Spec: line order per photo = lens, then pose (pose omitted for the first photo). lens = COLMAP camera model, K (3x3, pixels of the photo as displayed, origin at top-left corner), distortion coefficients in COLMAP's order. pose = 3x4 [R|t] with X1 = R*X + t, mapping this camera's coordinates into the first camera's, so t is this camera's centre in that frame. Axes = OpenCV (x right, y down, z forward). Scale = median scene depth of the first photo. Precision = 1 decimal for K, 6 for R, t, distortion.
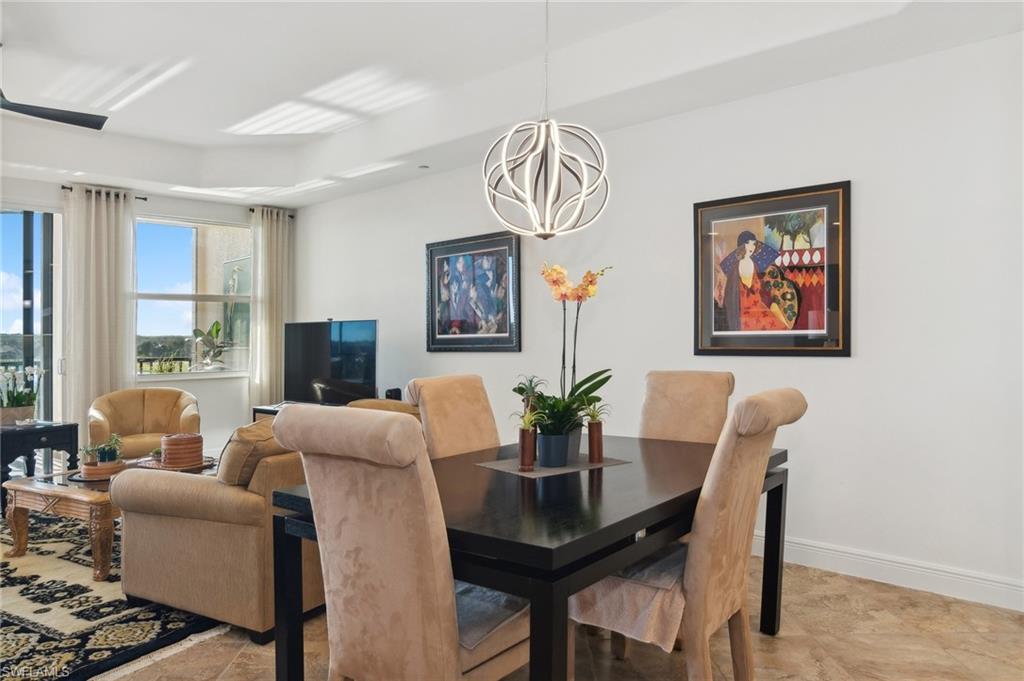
lens RADIAL K [[722.3, 0, 510.7], [0, 722.3, 346.2], [0, 0, 1]] dist [-0.060367, 0.030784]
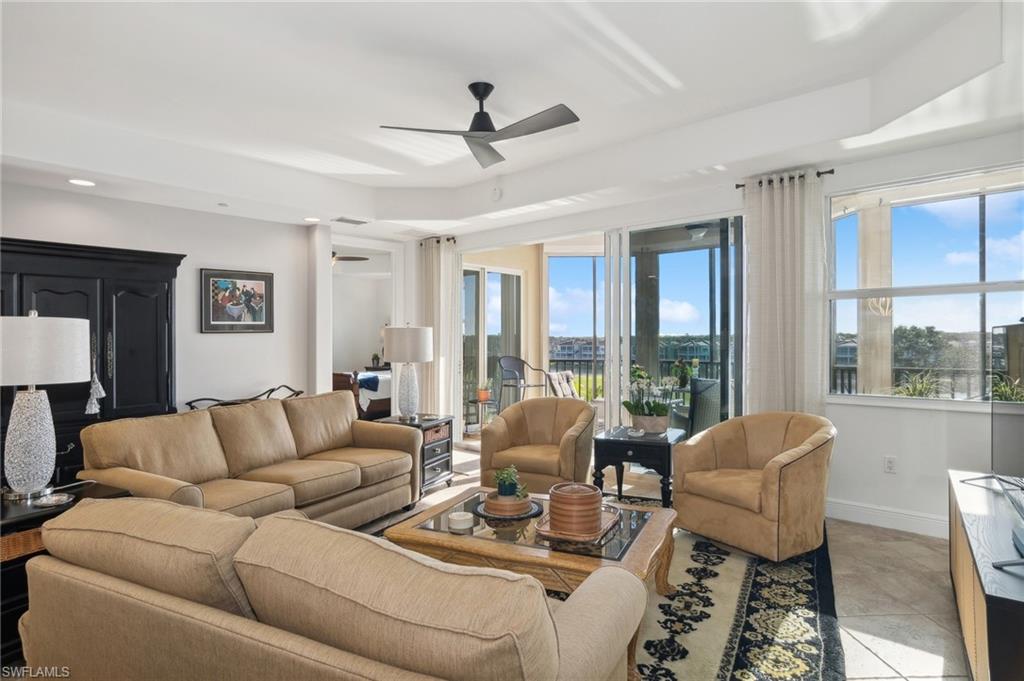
lens RADIAL K [[562.9, 0, 516.2], [0, 562.9, 337.4], [0, 0, 1]] dist [-0.044071, 0.028414]
pose [[0.019937, 0.009151, -0.999759, 0.143335], [-0.008613, 0.999923, 0.008981, -0.046395], [0.999764, 0.008432, 0.020014, 1.058838]]
